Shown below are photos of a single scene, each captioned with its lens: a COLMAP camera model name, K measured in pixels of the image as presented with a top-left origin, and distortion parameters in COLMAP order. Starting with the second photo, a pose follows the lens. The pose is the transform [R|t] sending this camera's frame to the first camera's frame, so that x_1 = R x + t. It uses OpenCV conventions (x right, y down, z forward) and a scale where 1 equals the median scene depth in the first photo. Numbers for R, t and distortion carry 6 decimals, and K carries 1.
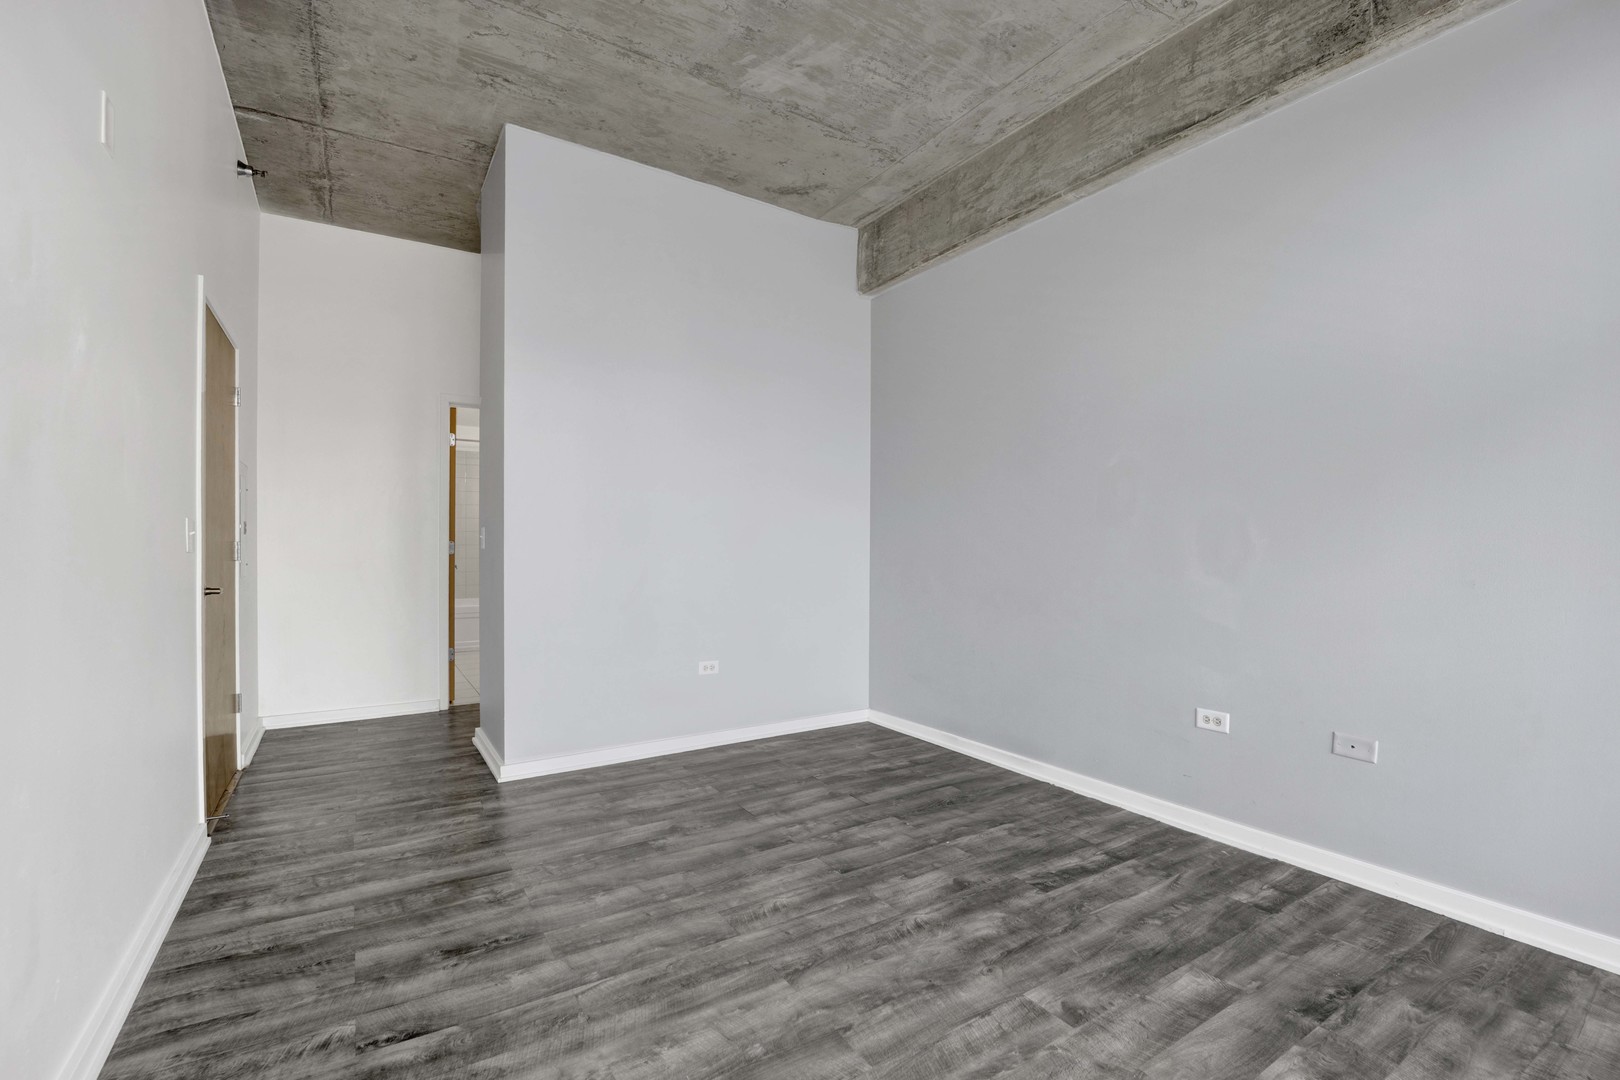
lens RADIAL K [[709.9, 0, 808.1], [0, 709.9, 552.5], [0, 0, 1]] dist [-0.023318, -0.000247]
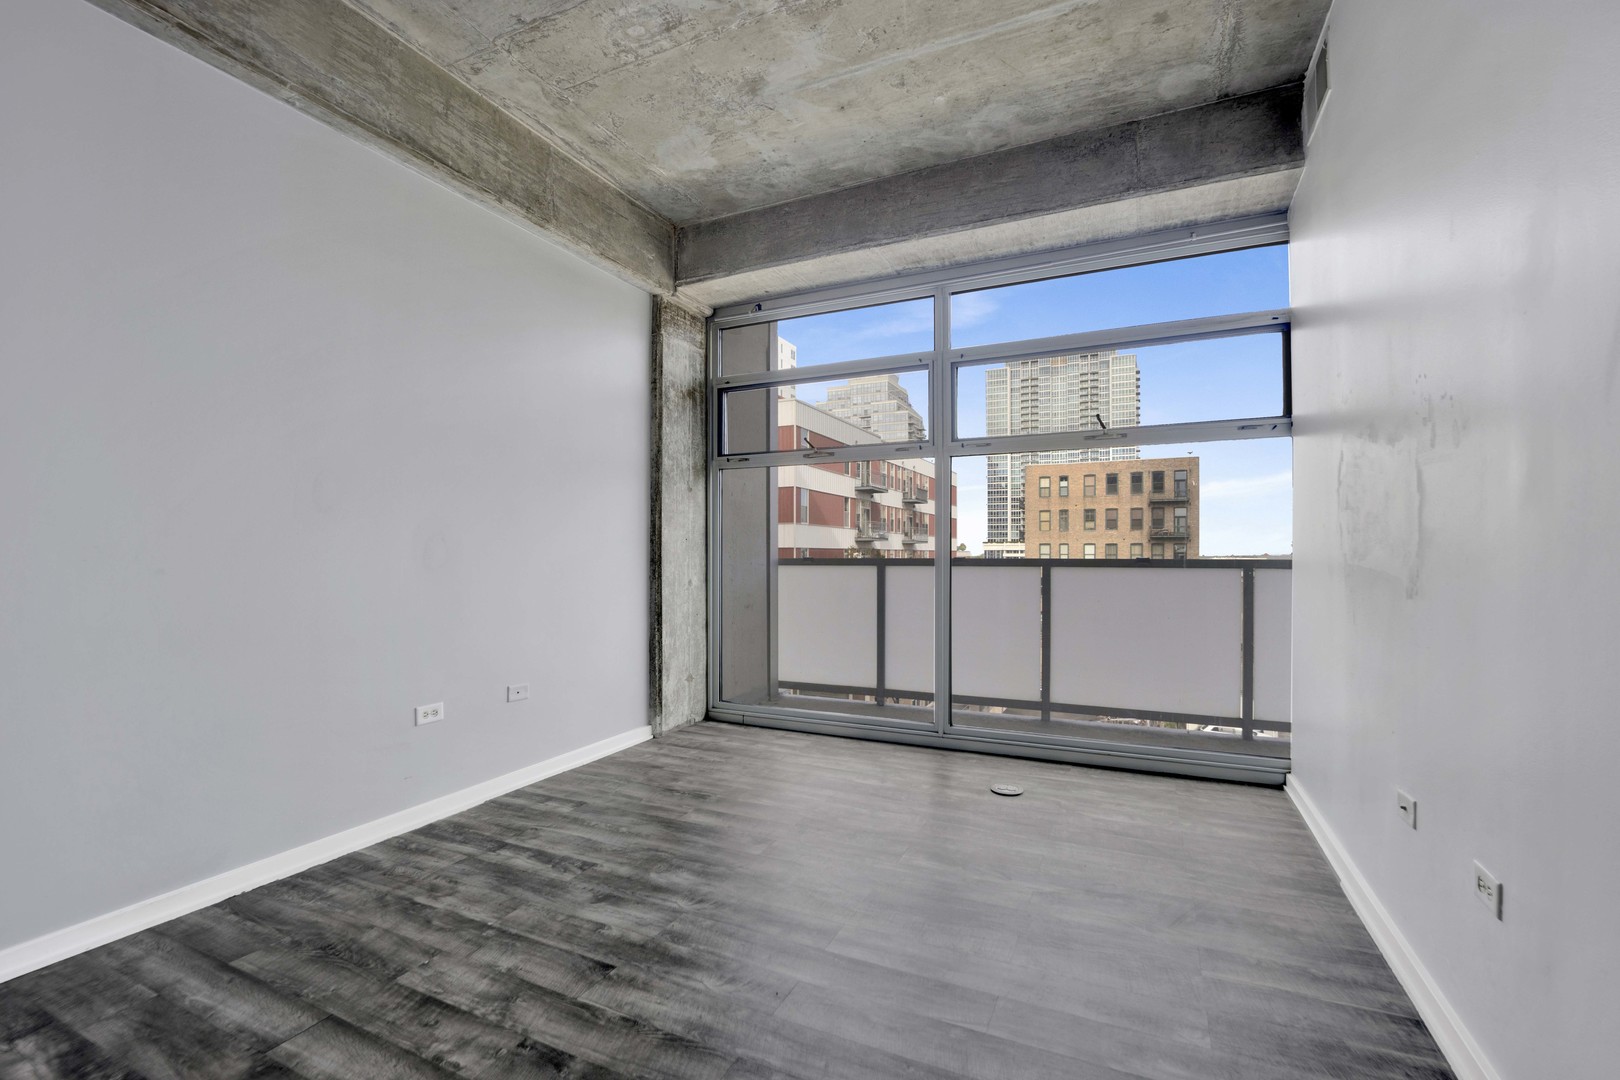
lens RADIAL K [[668.2, 0, 807.7], [0, 668.2, 546.4], [0, 0, 1]] dist [-0.020634, -0.000087]
pose [[-0.514016, 0.003657, 0.857773, -0.668848], [0.005161, 0.999986, -0.001171, -0.016263], [-0.857765, 0.003825, -0.514027, 1.135608]]
